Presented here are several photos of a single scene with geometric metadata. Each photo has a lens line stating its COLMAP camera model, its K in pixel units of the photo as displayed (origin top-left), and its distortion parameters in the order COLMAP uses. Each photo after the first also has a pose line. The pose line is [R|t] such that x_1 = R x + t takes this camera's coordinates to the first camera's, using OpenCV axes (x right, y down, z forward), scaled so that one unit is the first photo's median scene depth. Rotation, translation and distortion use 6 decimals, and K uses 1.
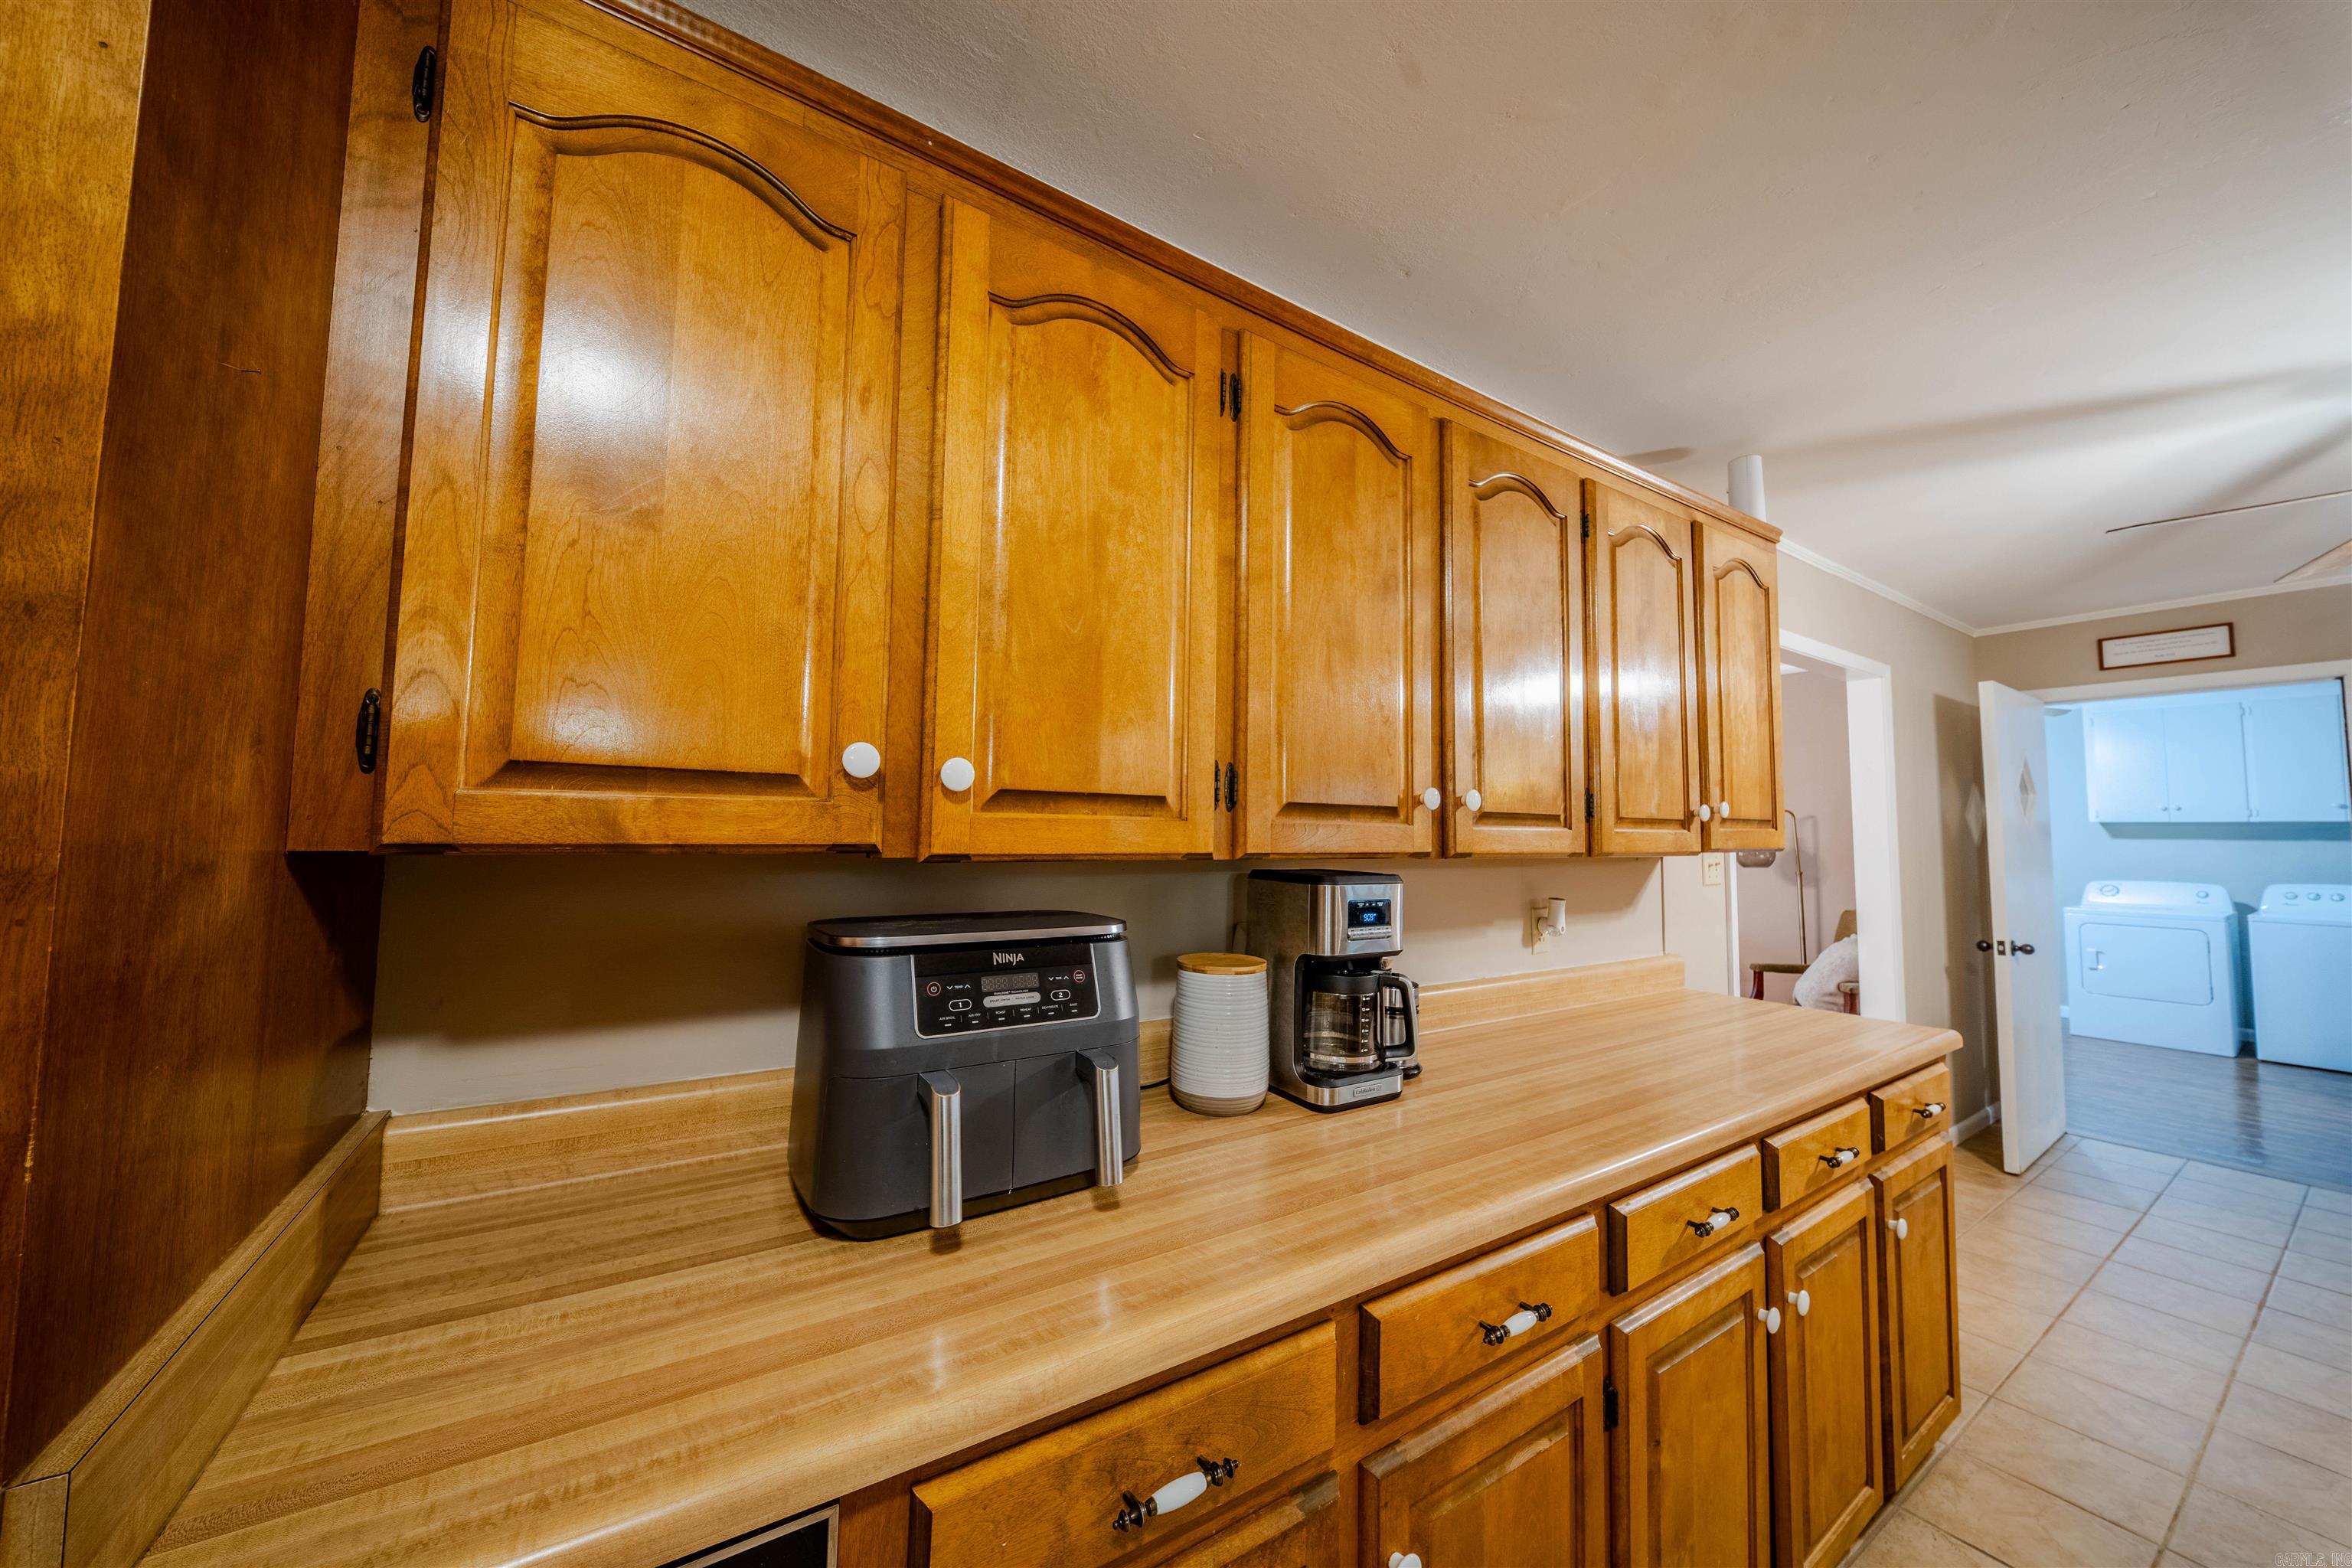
lens RADIAL K [[824.4, 0, 1175.9], [0, 824.4, 782.8], [0, 0, 1]] dist [-0.001993, -0.001790]
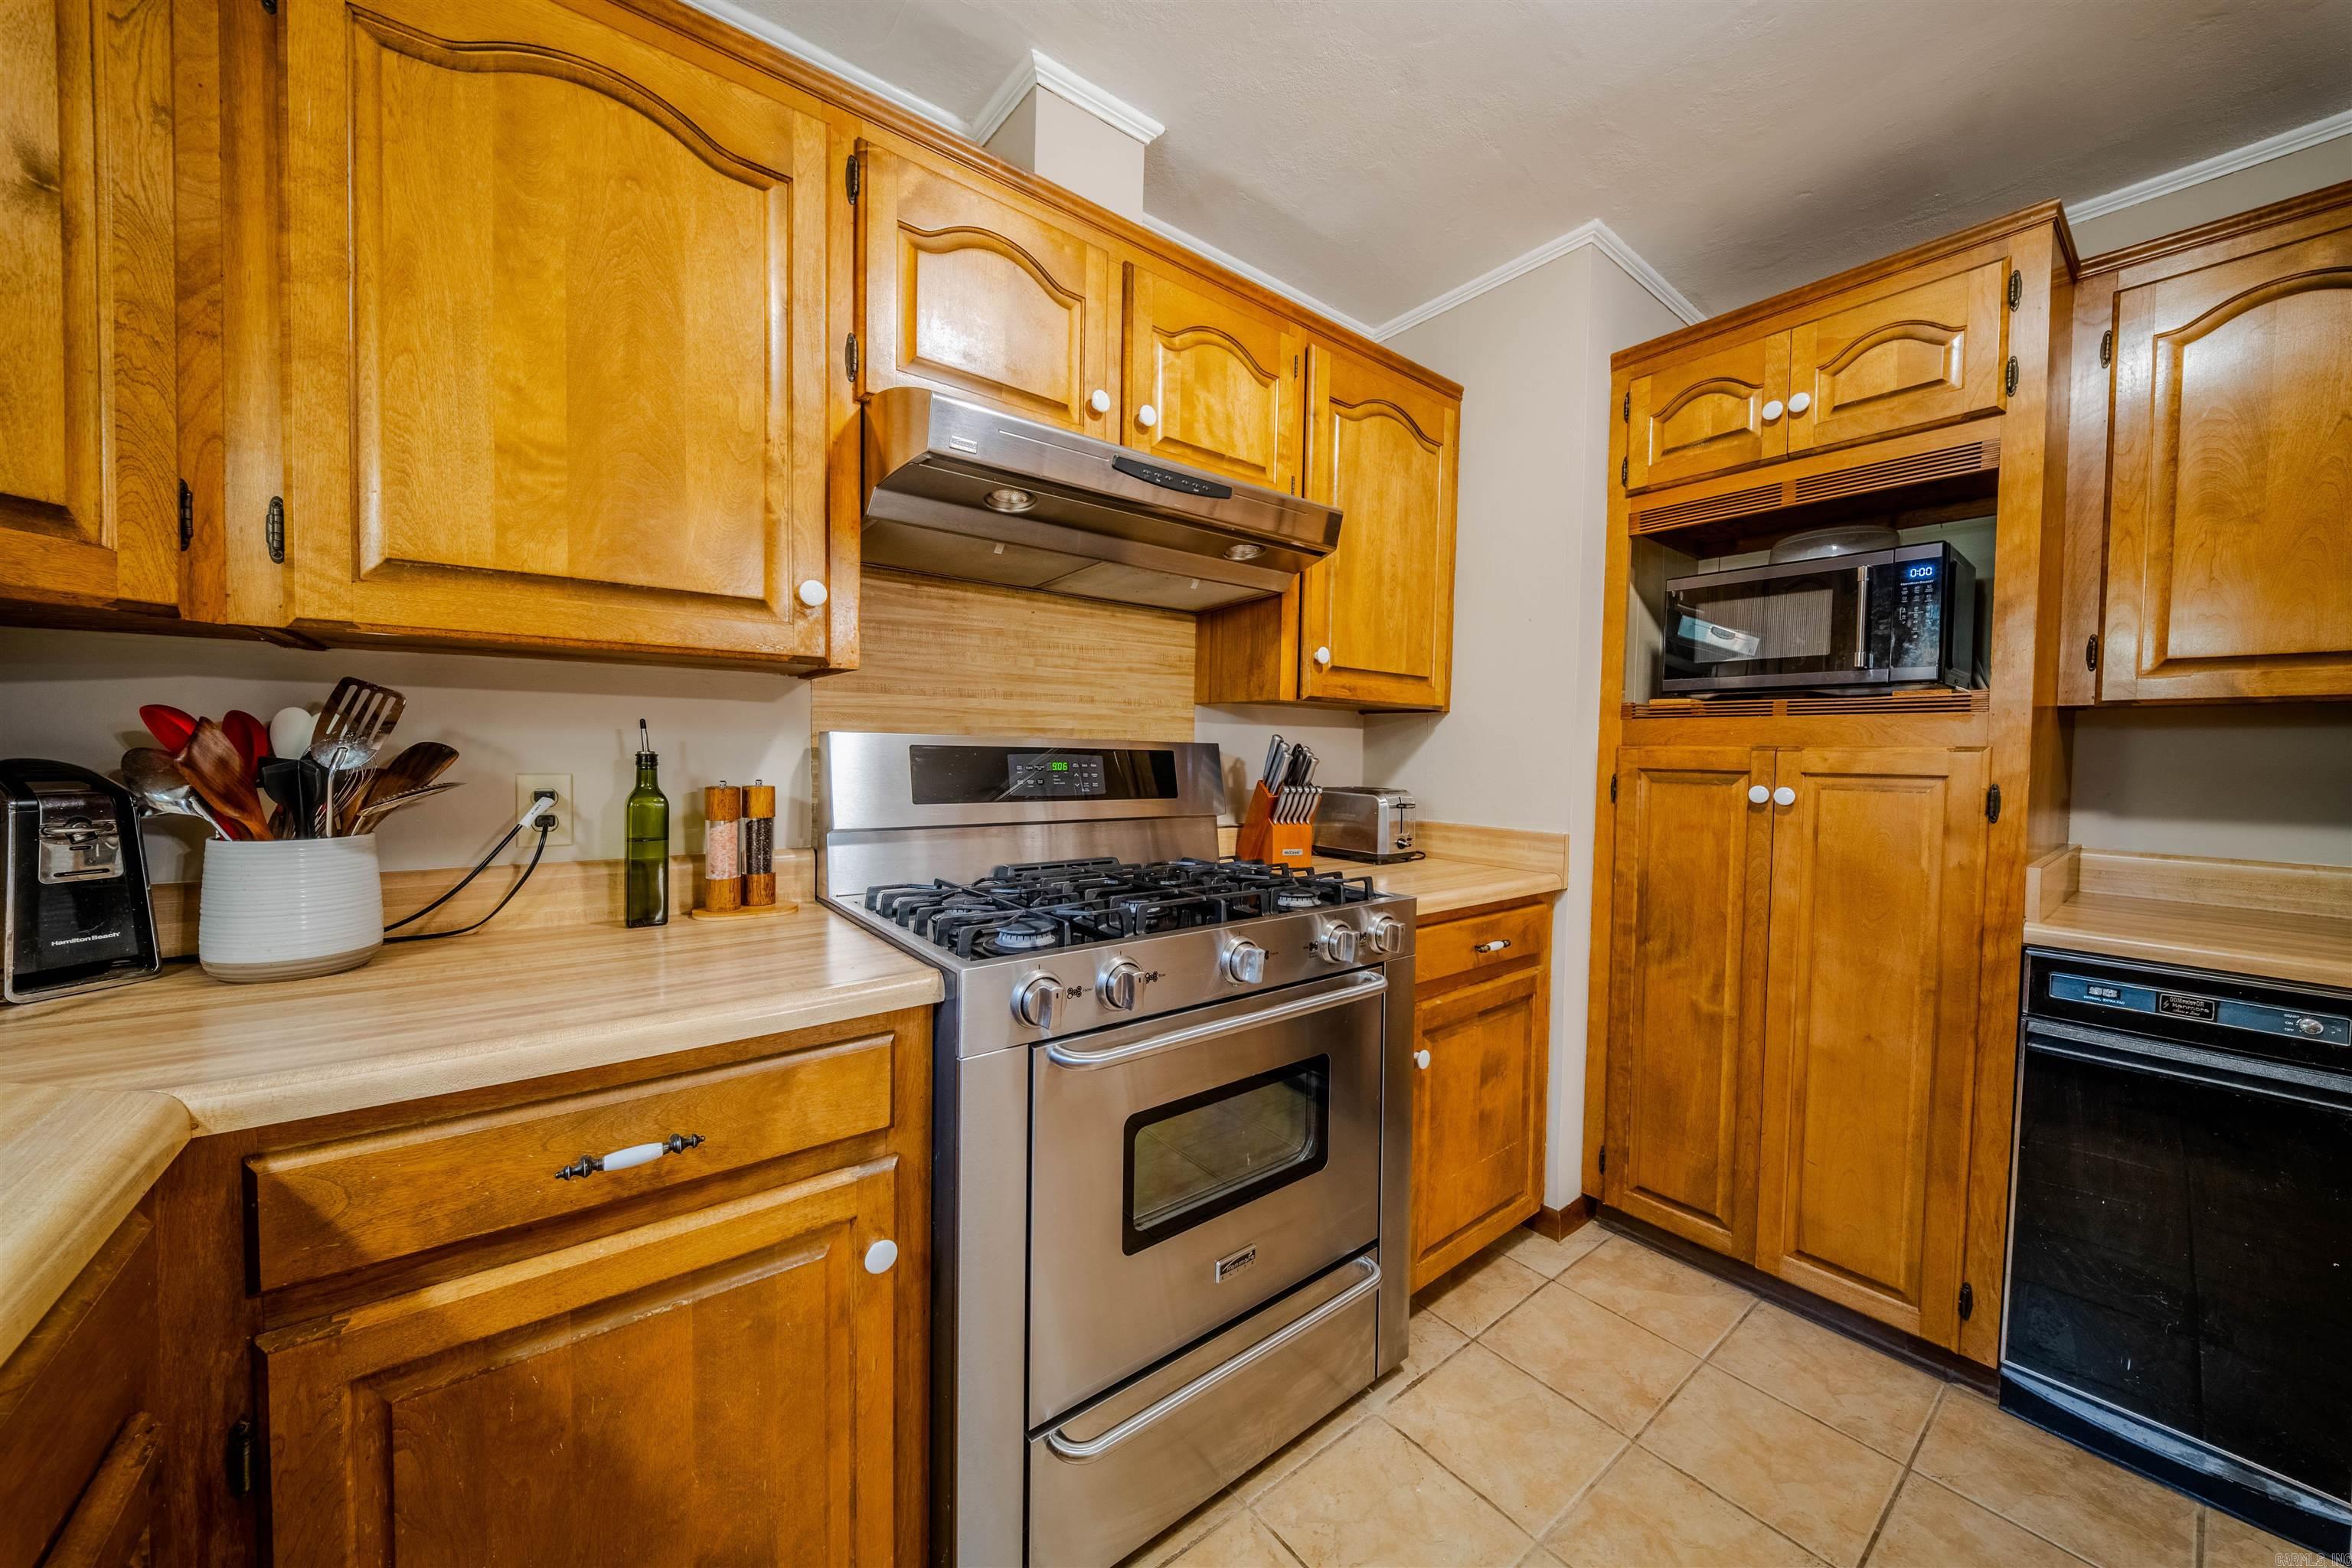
lens RADIAL K [[824.4, 0, 1185.6], [0, 824.4, 778.9], [0, 0, 1]] dist [-0.001993, -0.001790]
pose [[0.089459, 0.021815, -0.995752, 0.450899], [0.050870, 0.998355, 0.026442, 0.040926], [0.994691, -0.053019, 0.088202, -0.724271]]
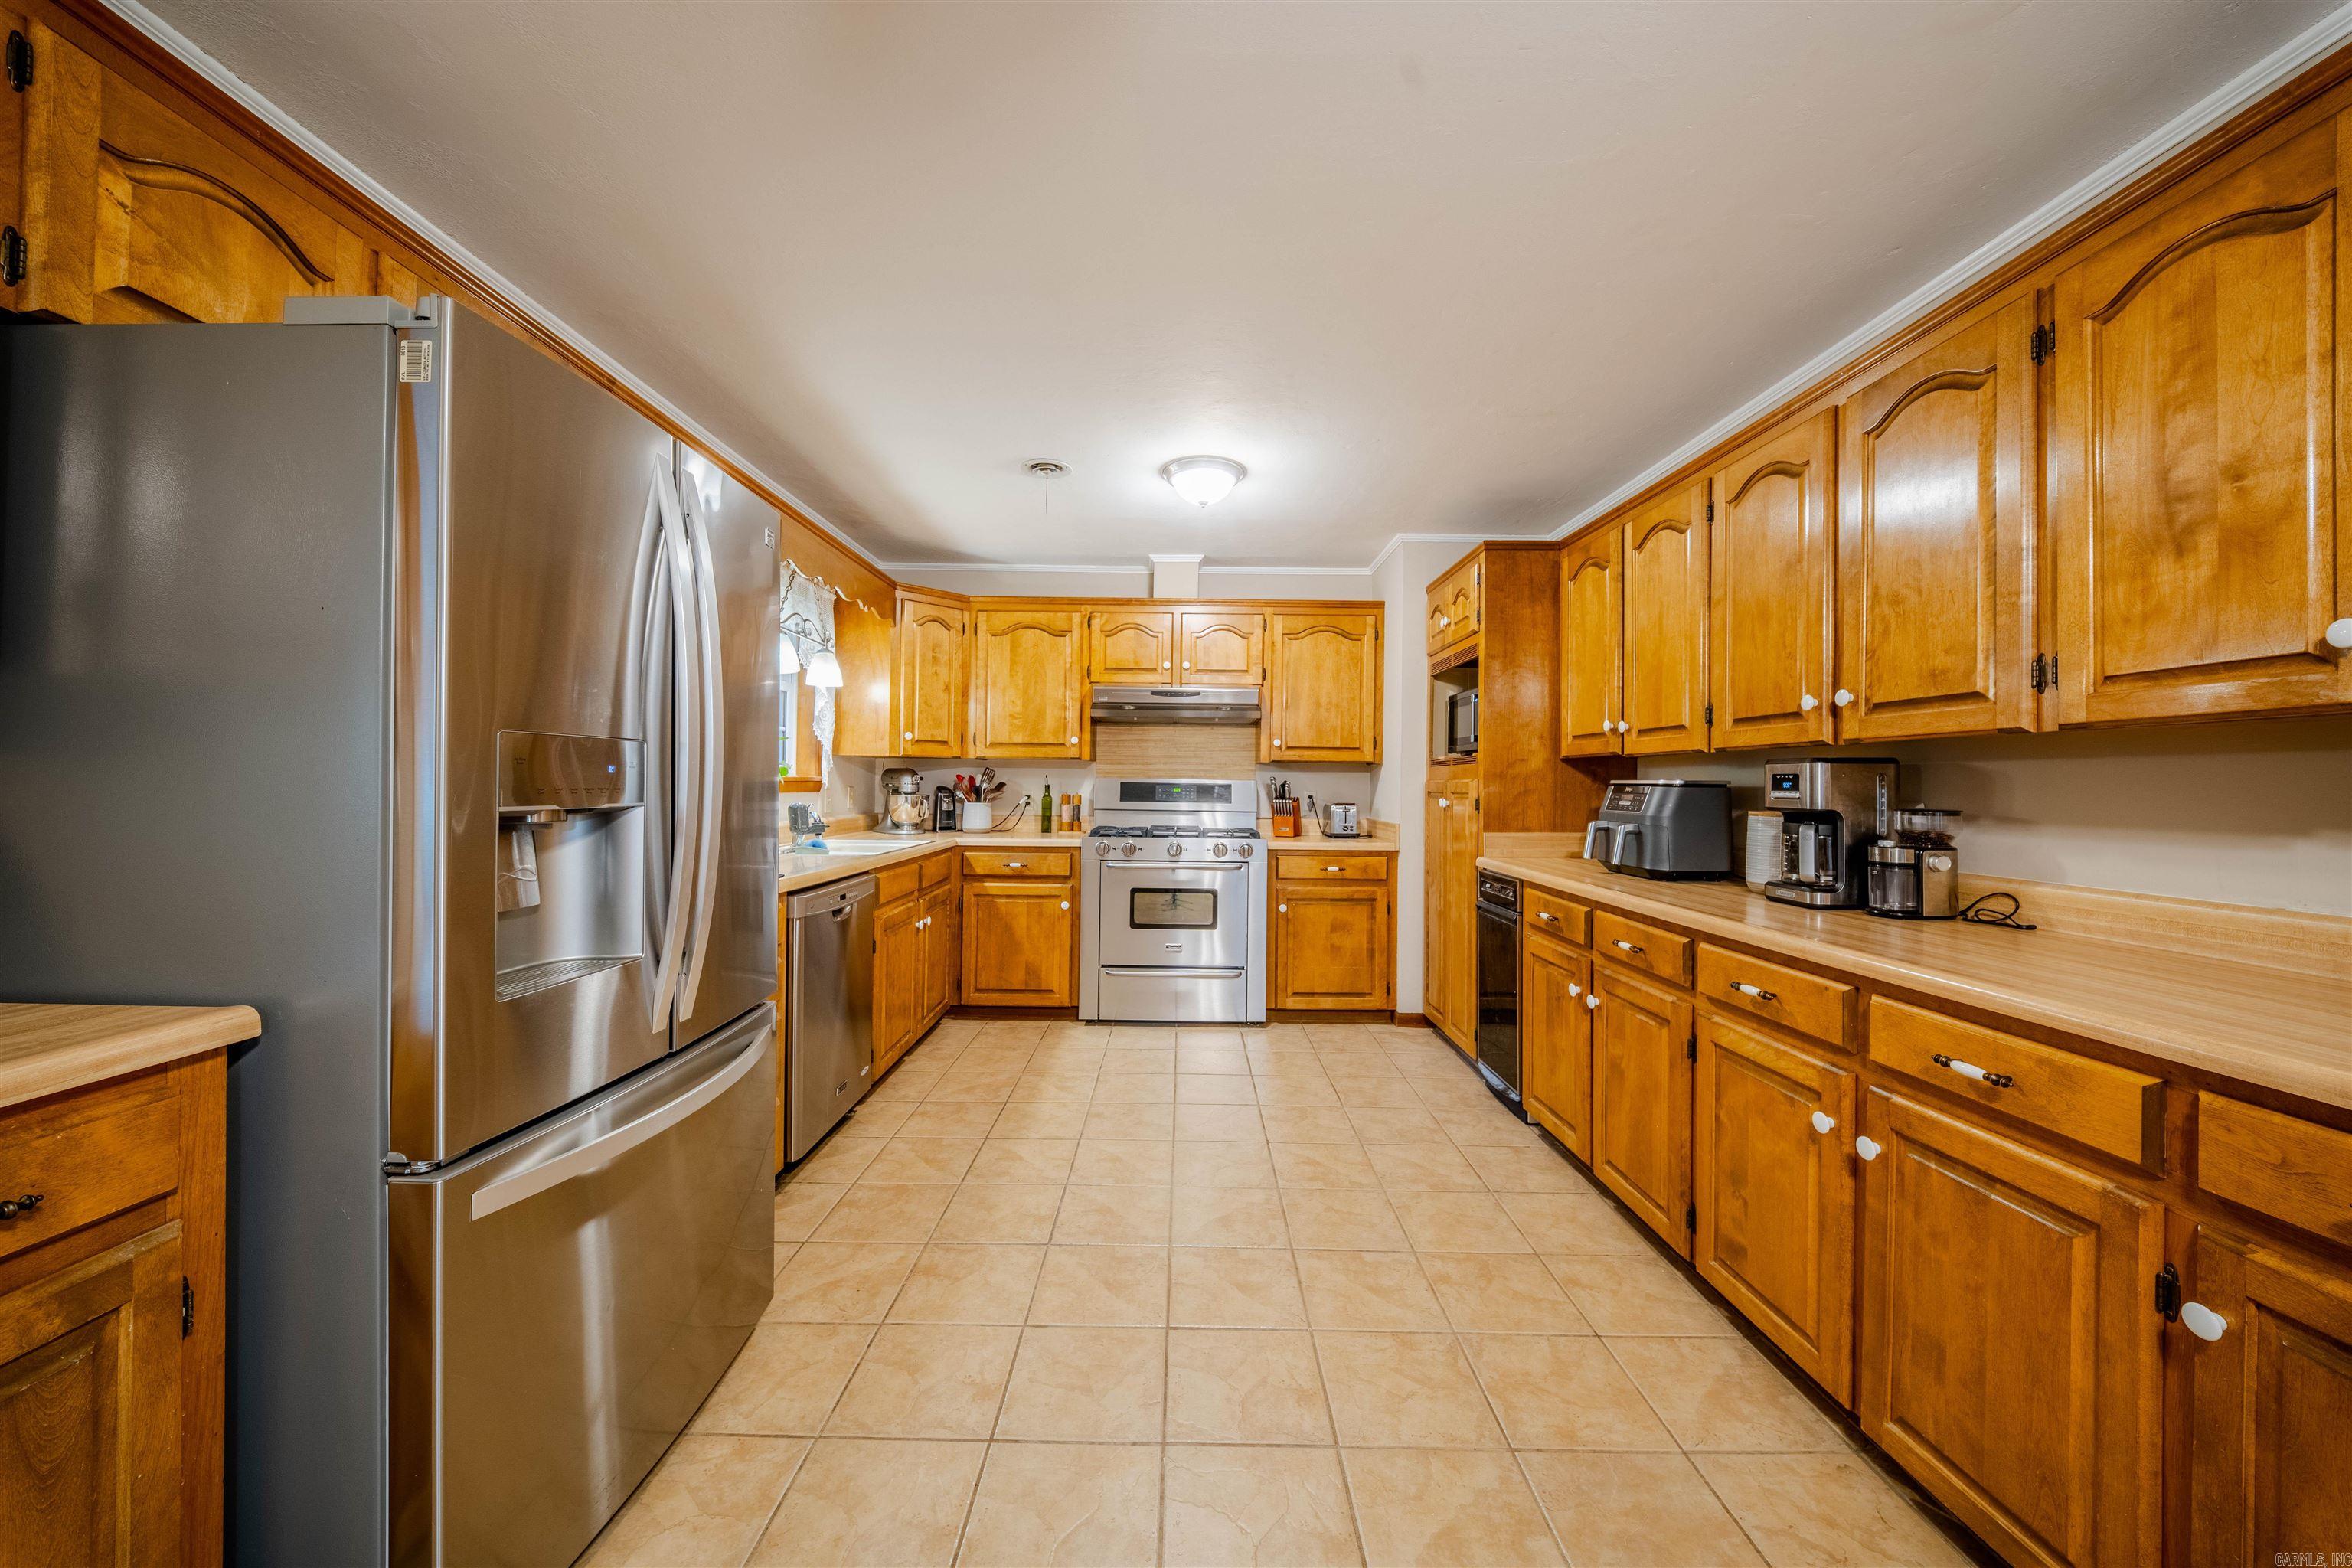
lens RADIAL K [[824.4, 0, 1183.4], [0, 824.4, 778.8], [0, 0, 1]] dist [-0.001993, -0.001790]
pose [[-0.540337, -0.024867, -0.841081, 1.695636], [0.035754, 0.997982, -0.052475, 0.151855], [0.840689, -0.058426, -0.538357, 0.693470]]
